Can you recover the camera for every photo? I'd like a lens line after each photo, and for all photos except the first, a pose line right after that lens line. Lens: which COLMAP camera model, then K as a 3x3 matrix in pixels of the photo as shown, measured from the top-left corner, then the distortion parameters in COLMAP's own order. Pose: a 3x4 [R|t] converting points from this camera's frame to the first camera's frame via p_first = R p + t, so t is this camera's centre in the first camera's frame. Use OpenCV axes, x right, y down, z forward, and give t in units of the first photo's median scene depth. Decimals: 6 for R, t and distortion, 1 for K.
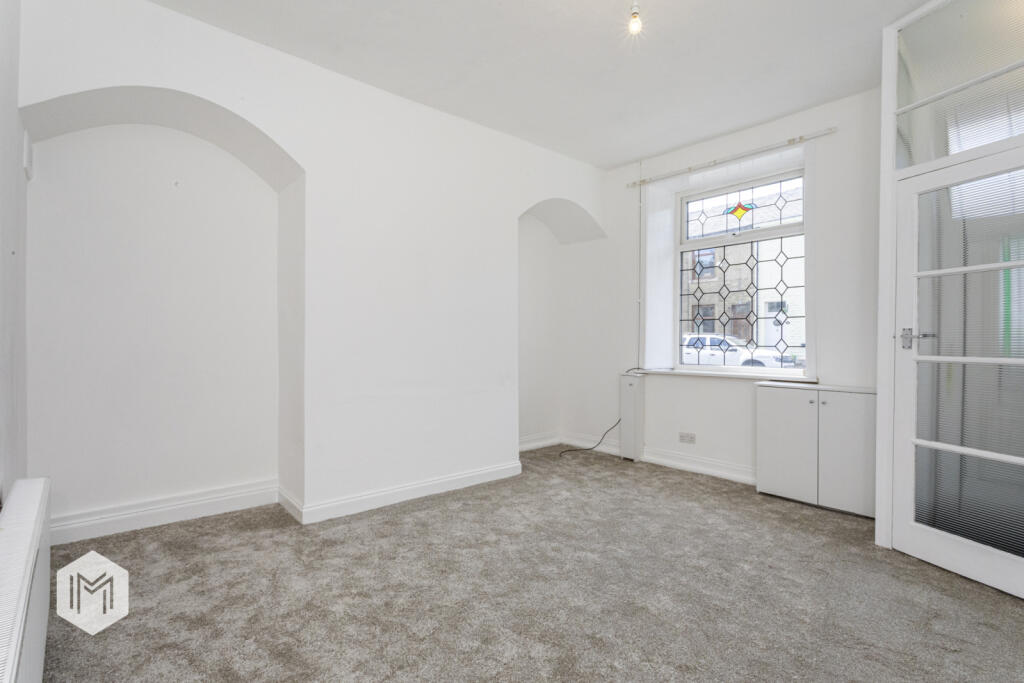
lens RADIAL K [[486.9, 0, 512.0], [0, 486.9, 341.5], [0, 0, 1]] dist [-0.001963, -0.000443]
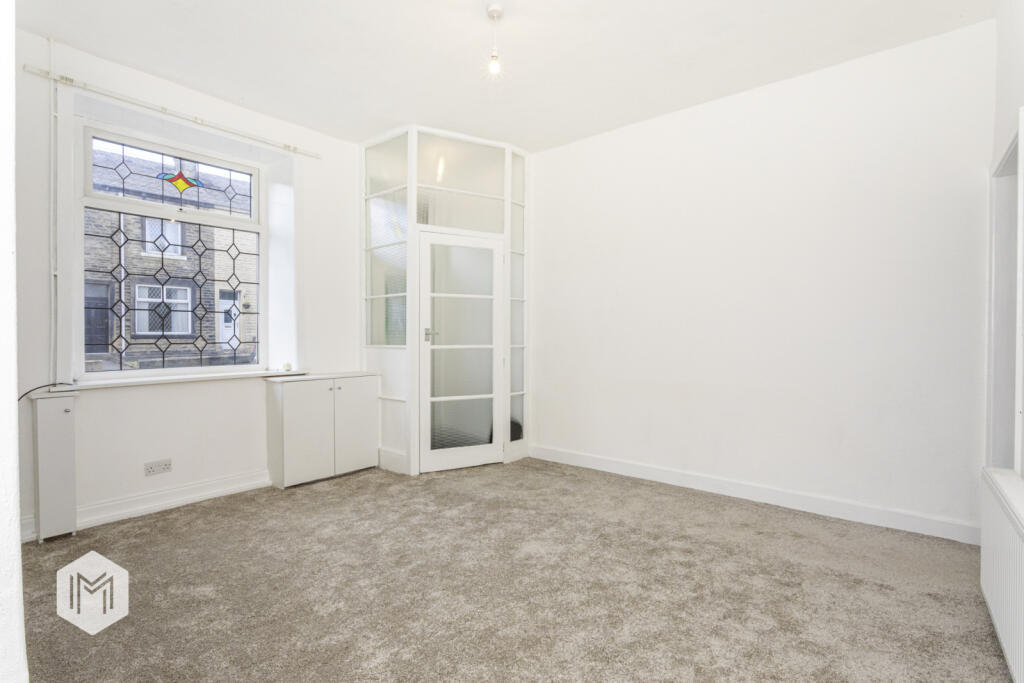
lens RADIAL K [[486.9, 0, 512.0], [0, 486.9, 341.5], [0, 0, 1]] dist [-0.001963, -0.000443]
pose [[-0.153415, -0.017465, 0.988007, -0.465915], [0.001969, 0.999836, 0.017980, -0.008171], [-0.988160, 0.004704, -0.153356, 0.582207]]
